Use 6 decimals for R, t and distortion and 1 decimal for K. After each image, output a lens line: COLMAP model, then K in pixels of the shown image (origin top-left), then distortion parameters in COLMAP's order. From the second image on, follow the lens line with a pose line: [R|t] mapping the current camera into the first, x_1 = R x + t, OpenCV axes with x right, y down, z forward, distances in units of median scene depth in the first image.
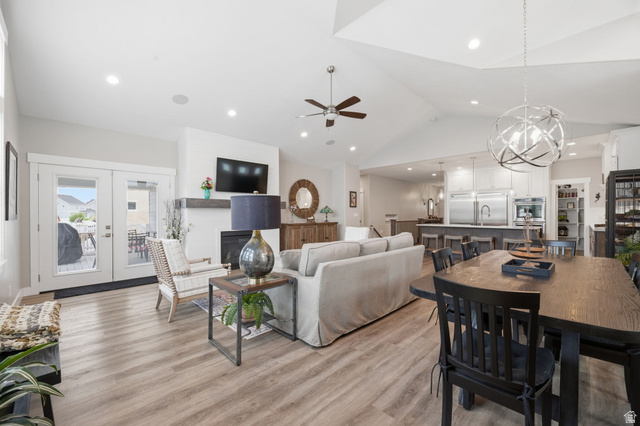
lens RADIAL K [[261.9, 0, 318.9], [0, 261.9, 213.6], [0, 0, 1]] dist [0.004797, 0.000034]
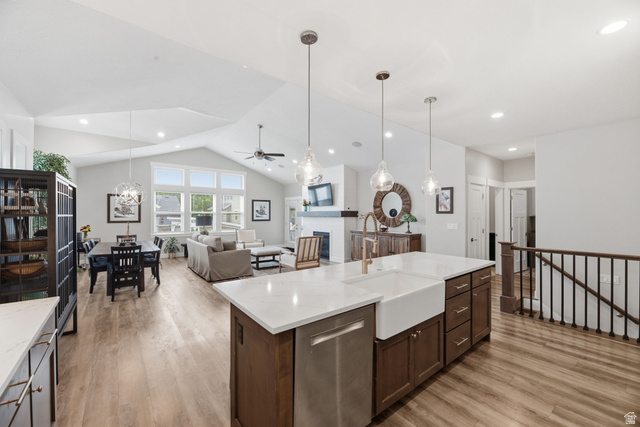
lens RADIAL K [[261.9, 0, 318.9], [0, 261.9, 214.3], [0, 0, 1]] dist [0.004797, 0.000034]
pose [[-0.111997, 0.002975, -0.993704, 1.002046], [0.006602, 0.999976, 0.002249, -0.032360], [0.993687, -0.006309, -0.112013, 1.007028]]
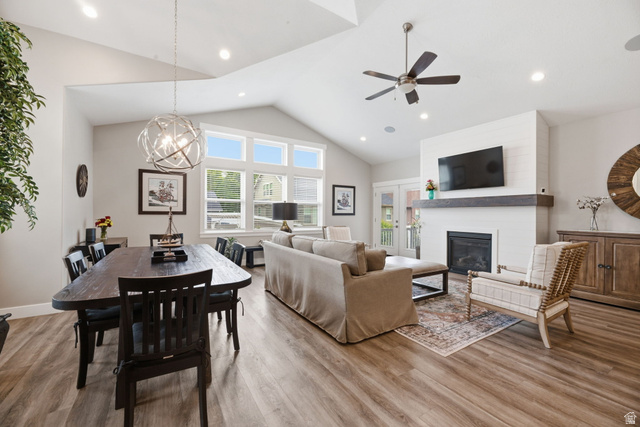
lens RADIAL K [[261.9, 0, 320.6], [0, 261.9, 214.3], [0, 0, 1]] dist [0.004797, 0.000034]
pose [[-0.208147, 0.007124, -0.978072, 0.580027], [0.001105, 0.999975, 0.007049, -0.001854], [0.978097, 0.000387, -0.208149, 0.613942]]
